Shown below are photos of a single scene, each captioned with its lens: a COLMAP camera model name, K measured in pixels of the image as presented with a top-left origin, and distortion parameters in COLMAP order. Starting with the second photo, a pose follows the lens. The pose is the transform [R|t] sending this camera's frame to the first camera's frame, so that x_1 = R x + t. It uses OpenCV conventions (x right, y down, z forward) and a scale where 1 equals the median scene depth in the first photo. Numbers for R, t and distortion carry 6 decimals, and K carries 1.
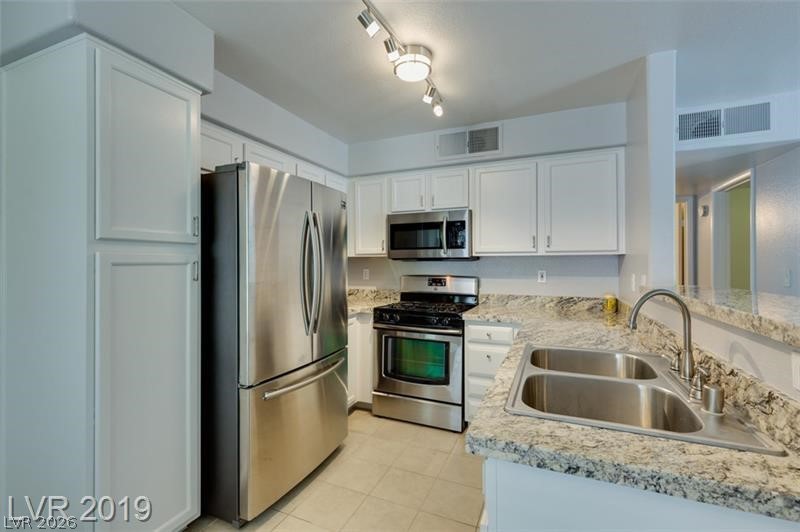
lens RADIAL K [[358.2, 0, 395.6], [0, 358.2, 261.9], [0, 0, 1]] dist [0.004395, -0.000020]
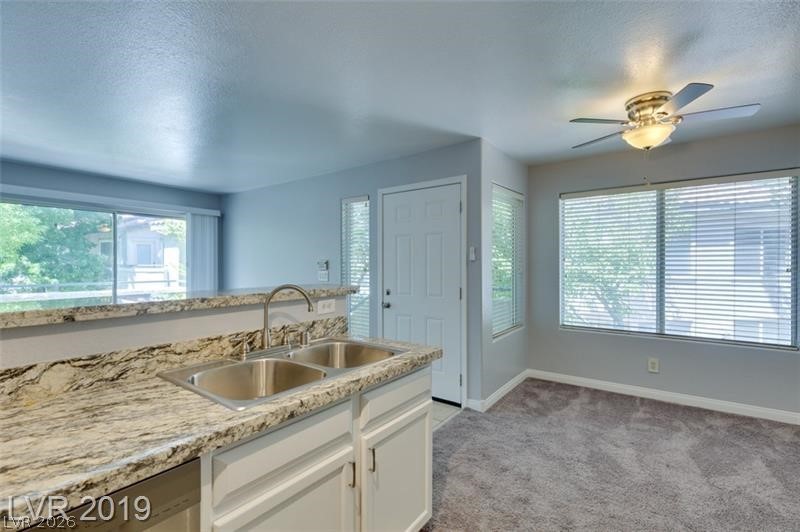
lens RADIAL K [[358.2, 0, 402.6], [0, 358.2, 267.7], [0, 0, 1]] dist [0.004395, -0.000020]
pose [[-0.975767, 0.003007, 0.218790, -0.009990], [0.004504, 0.999970, 0.006340, 0.000396], [-0.218765, 0.007172, -0.975751, 0.894770]]
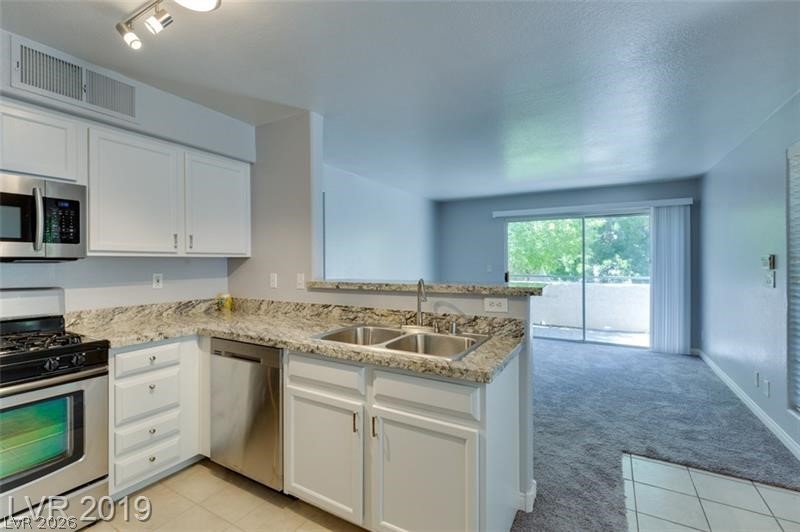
lens RADIAL K [[358.2, 0, 402.7], [0, 358.2, 261.7], [0, 0, 1]] dist [0.004395, -0.000020]
pose [[0.104556, 0.004216, 0.994510, -0.415184], [0.001986, 0.999988, -0.004448, -0.000602], [-0.994517, 0.002440, 0.104546, 0.353055]]
